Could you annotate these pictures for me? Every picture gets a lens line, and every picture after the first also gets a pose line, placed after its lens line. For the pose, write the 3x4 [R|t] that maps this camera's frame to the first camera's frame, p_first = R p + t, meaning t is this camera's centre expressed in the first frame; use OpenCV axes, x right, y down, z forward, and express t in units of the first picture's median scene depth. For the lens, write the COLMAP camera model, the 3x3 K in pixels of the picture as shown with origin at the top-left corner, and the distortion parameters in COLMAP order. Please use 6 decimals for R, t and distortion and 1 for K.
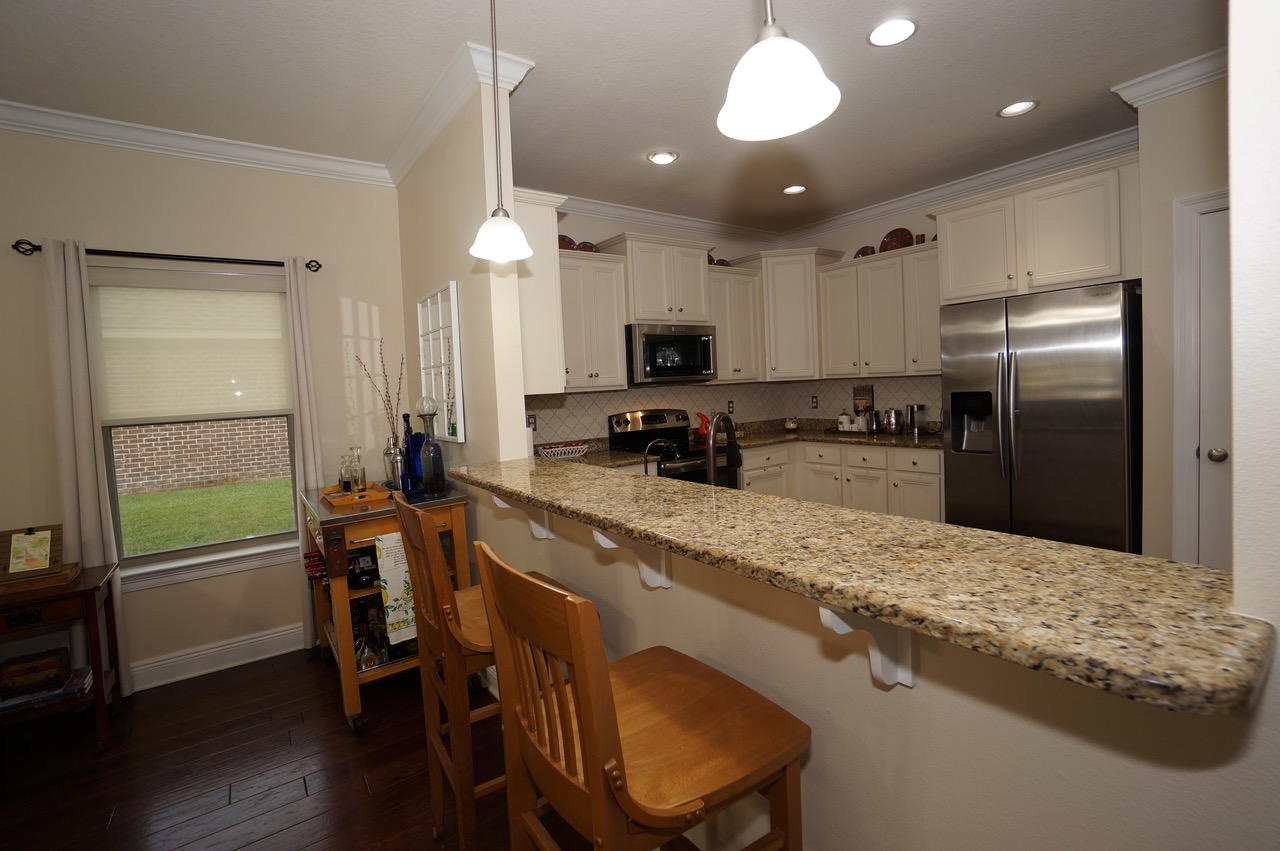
lens RADIAL K [[566.3, 0, 640.6], [0, 566.3, 409.0], [0, 0, 1]] dist [-0.053811, 0.017051]
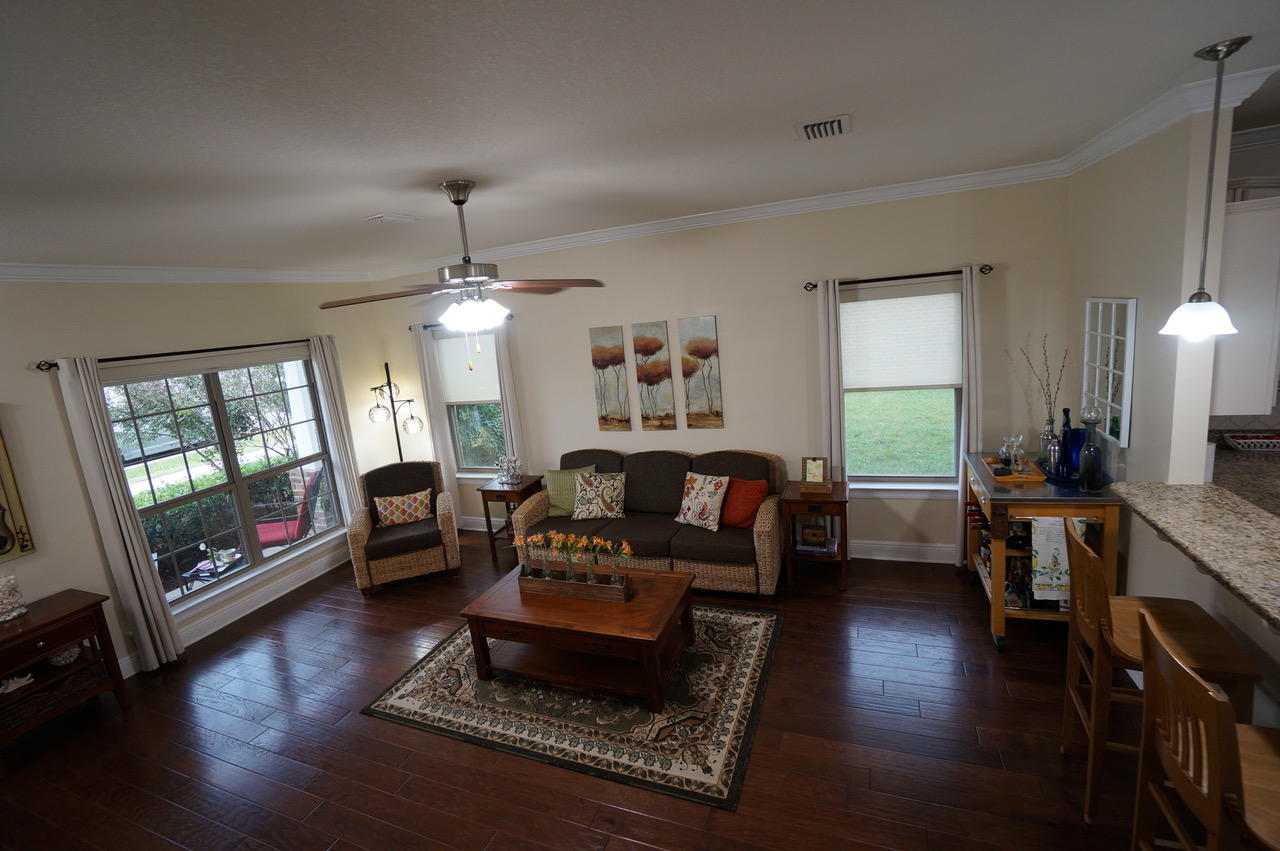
lens RADIAL K [[566.3, 0, 632.9], [0, 566.3, 412.3], [0, 0, 1]] dist [-0.053811, 0.017051]
pose [[0.530927, 0.144585, -0.834992, 0.052359], [0.039946, 0.979972, 0.195088, -0.244913], [0.846476, -0.136932, 0.514518, -0.334113]]
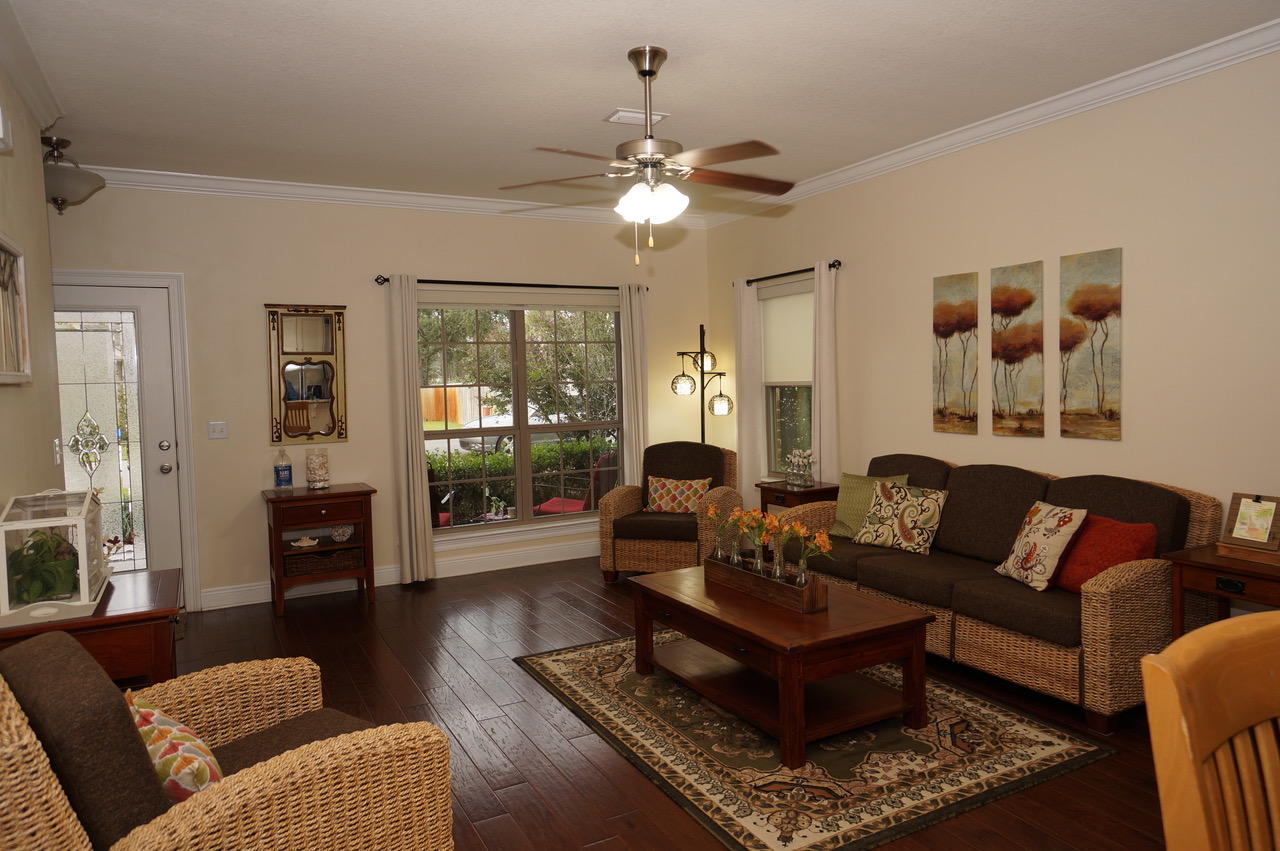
lens RADIAL K [[824.9, 0, 638.0], [0, 824.9, 412.1], [0, 0, 1]] dist [0.002059, 0.022087]
pose [[-0.131341, 0.093355, -0.986932, 0.319486], [-0.010774, 0.995363, 0.095586, -0.036782], [0.991279, 0.023187, -0.129726, 0.108941]]
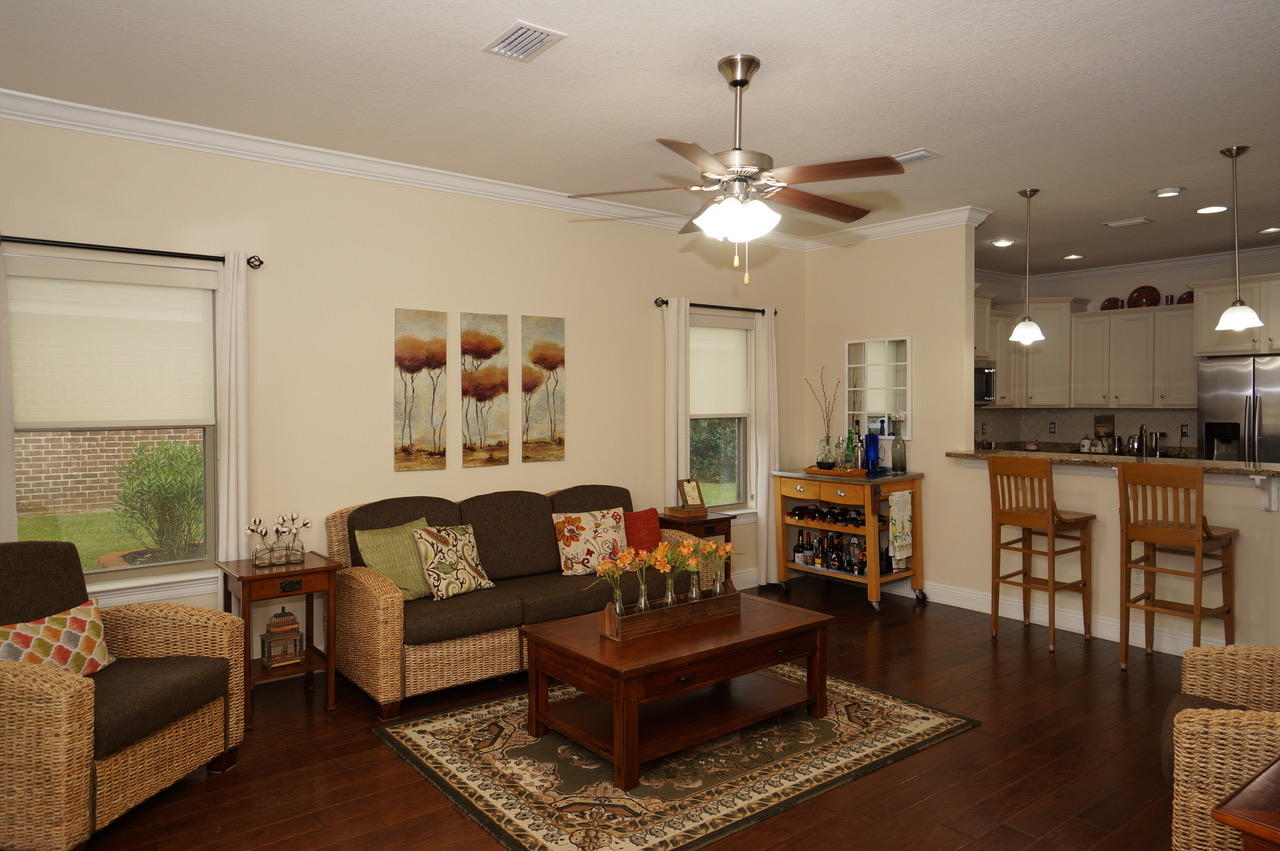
lens RADIAL K [[824.9, 0, 635.1], [0, 824.9, 417.2], [0, 0, 1]] dist [0.002059, 0.022087]
pose [[0.998339, 0.043845, 0.037368, -1.115130], [-0.043005, 0.998810, -0.022999, 0.077535], [-0.038332, 0.021354, 0.999037, -1.190041]]
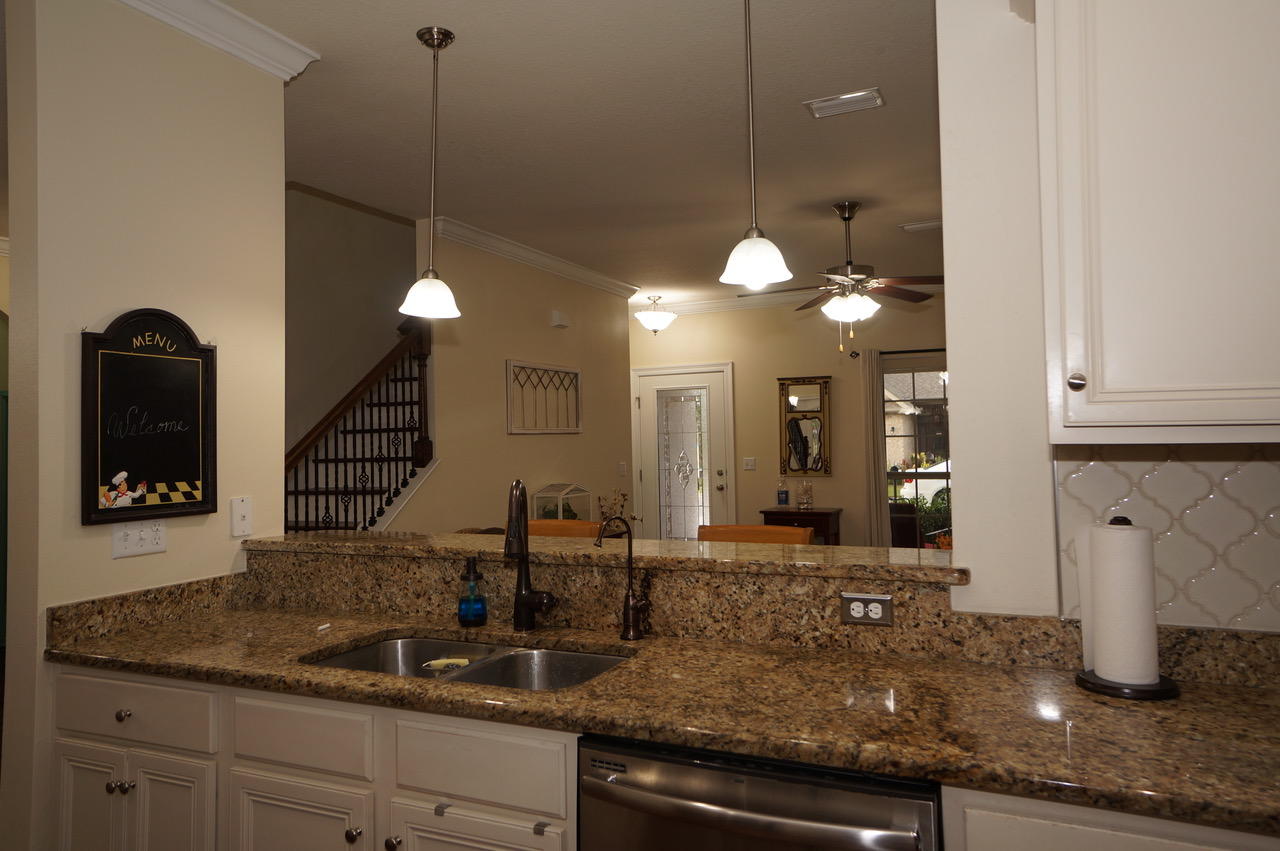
lens RADIAL K [[874.0, 0, 625.5], [0, 874.0, 408.3], [0, 0, 1]] dist [0.018418, 0.007101]
pose [[-0.876555, 0.045154, -0.479180, 0.383628], [0.040469, 0.998978, 0.020106, -0.073709], [0.479598, -0.001768, -0.877487, 1.364354]]
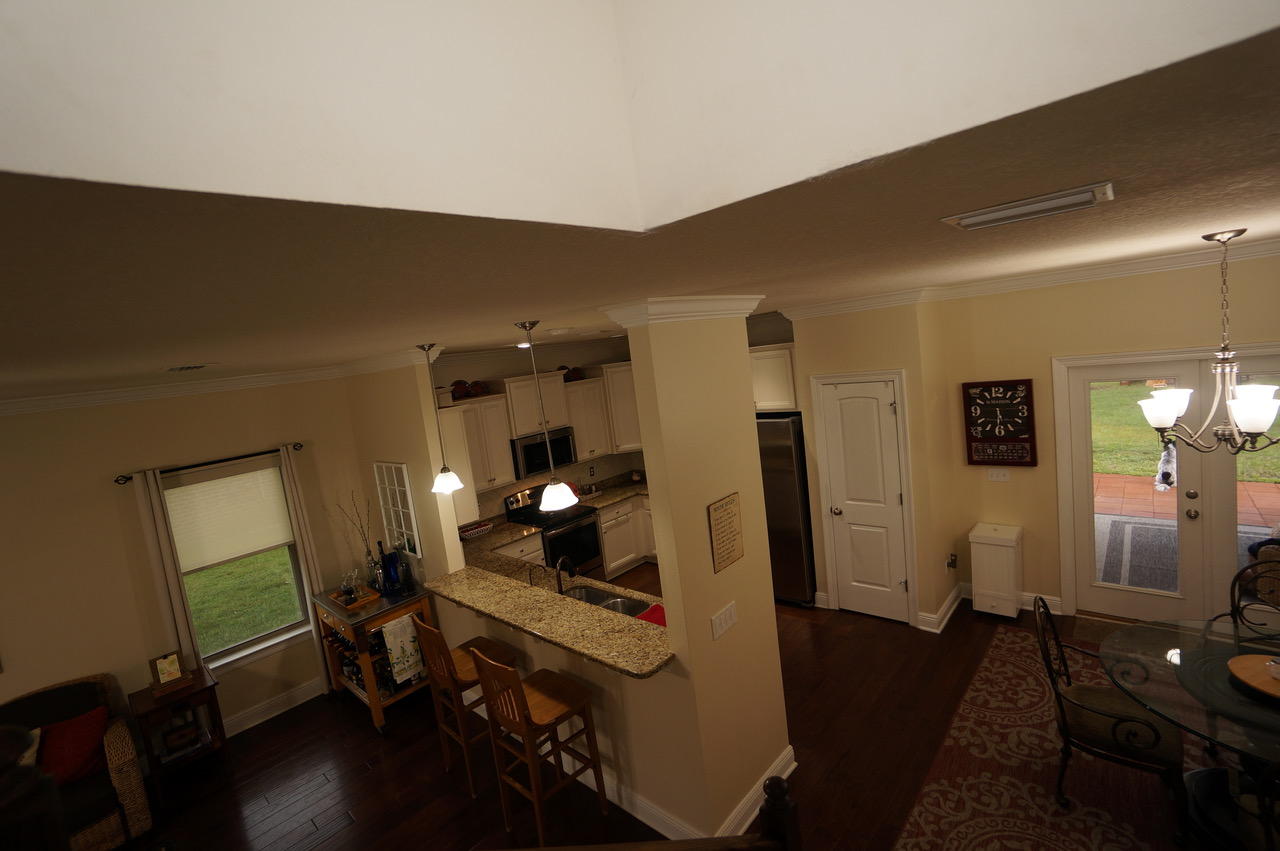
lens RADIAL K [[566.3, 0, 632.2], [0, 566.3, 407.4], [0, 0, 1]] dist [-0.053811, 0.017051]
pose [[0.979758, -0.095392, 0.175998, 0.047381], [0.089428, 0.995127, 0.041534, -0.385449], [-0.179103, -0.024954, 0.983514, -0.715253]]
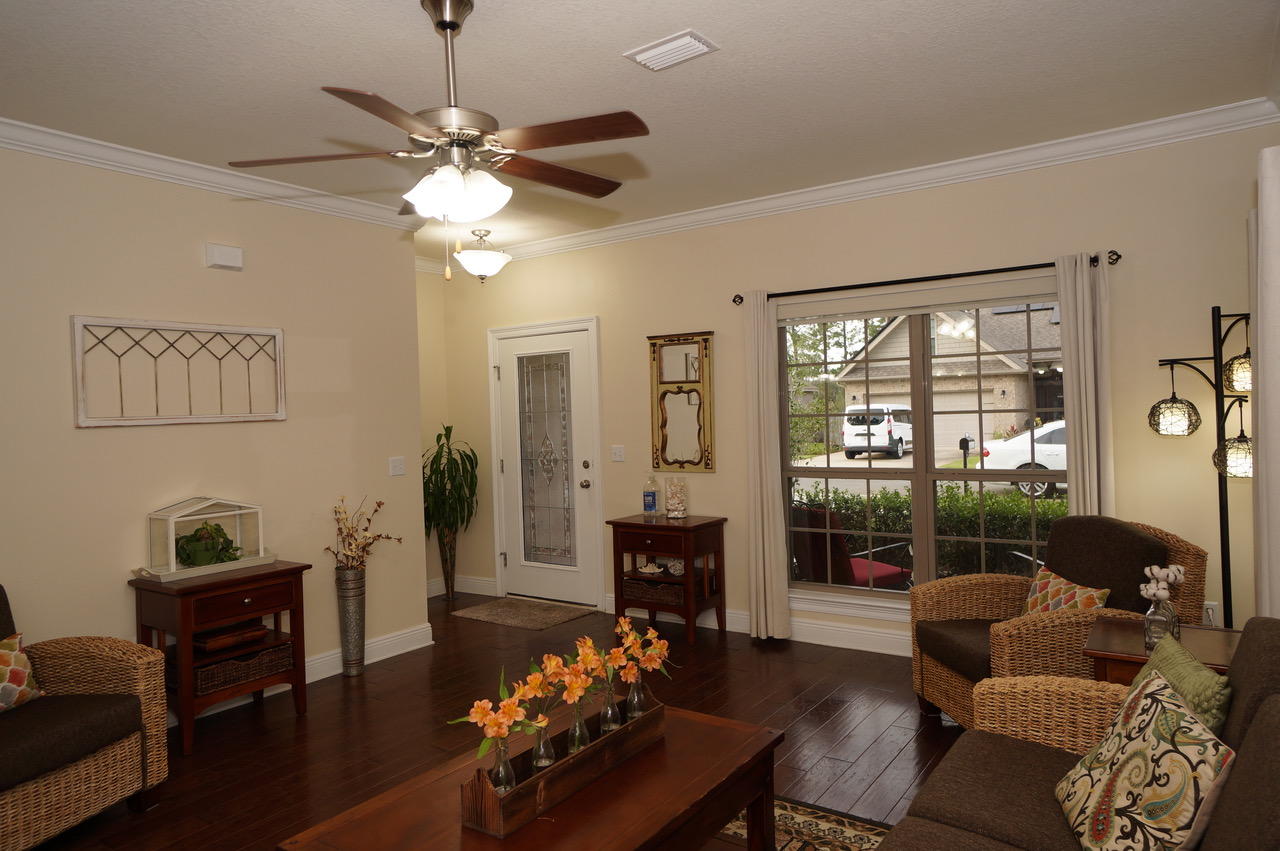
lens RADIAL K [[824.9, 0, 637.0], [0, 824.9, 420.0], [0, 0, 1]] dist [0.002059, 0.022087]
pose [[-0.941228, 0.078819, -0.328447, -0.804934], [0.059912, 0.995932, 0.067309, -0.028118], [0.332416, 0.043676, -0.942121, 0.918956]]
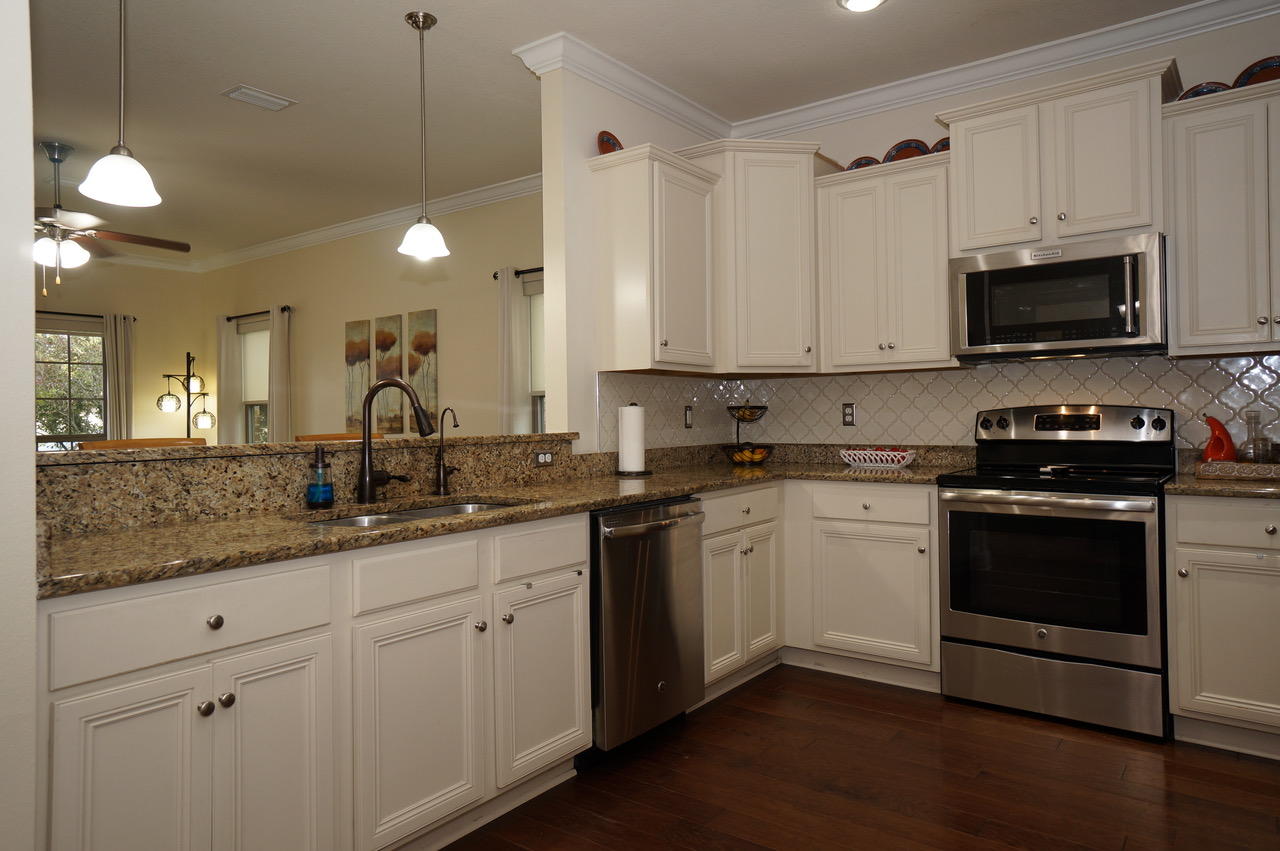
lens RADIAL K [[824.9, 0, 632.9], [0, 824.9, 404.2], [0, 0, 1]] dist [0.002059, 0.022087]
pose [[0.297064, 0.028289, -0.954439, 1.073169], [-0.039681, 0.999063, 0.017261, 0.006349], [0.954033, 0.032746, 0.297908, 0.594956]]
